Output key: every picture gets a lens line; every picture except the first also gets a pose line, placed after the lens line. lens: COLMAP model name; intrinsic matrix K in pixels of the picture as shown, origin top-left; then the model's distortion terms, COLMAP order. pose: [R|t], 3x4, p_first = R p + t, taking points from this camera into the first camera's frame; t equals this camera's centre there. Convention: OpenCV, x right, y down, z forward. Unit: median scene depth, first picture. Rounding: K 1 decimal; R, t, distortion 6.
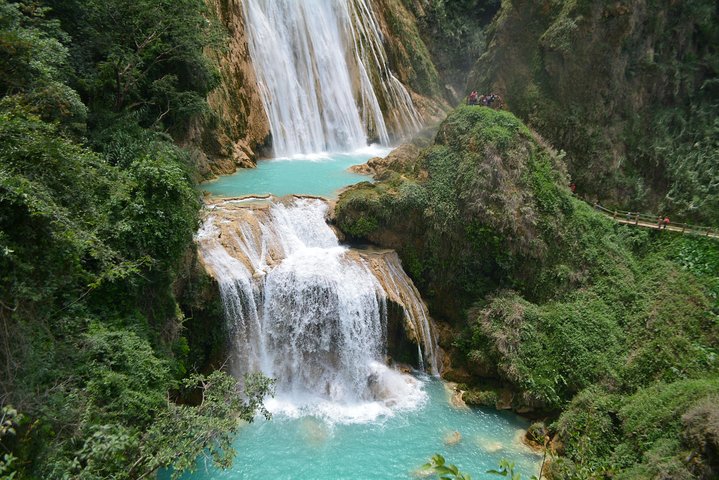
lens RADIAL K [[568.7, 0, 357.7], [0, 568.7, 258.3], [0, 0, 1]] dist [-0.003432, -0.013851]
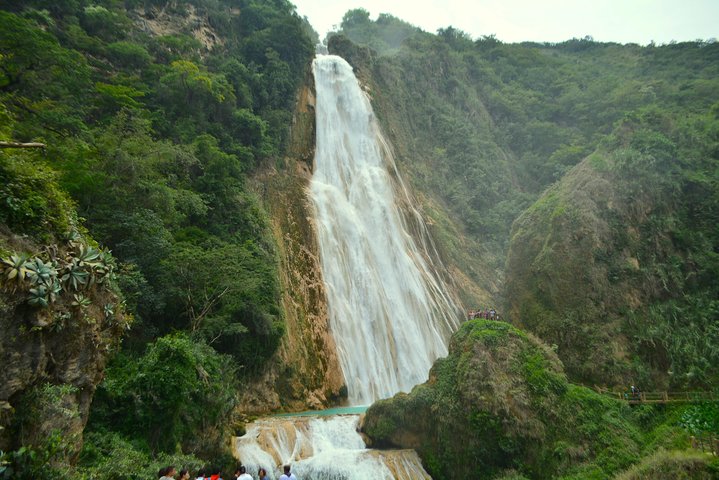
lens RADIAL K [[568.7, 0, 357.7], [0, 568.7, 258.3], [0, 0, 1]] dist [-0.003432, -0.013851]
pose [[0.949608, -0.167023, -0.265232, 0.309015], [-0.001684, 0.843466, -0.537180, 0.259388], [0.313436, 0.510557, 0.800680, -0.095934]]
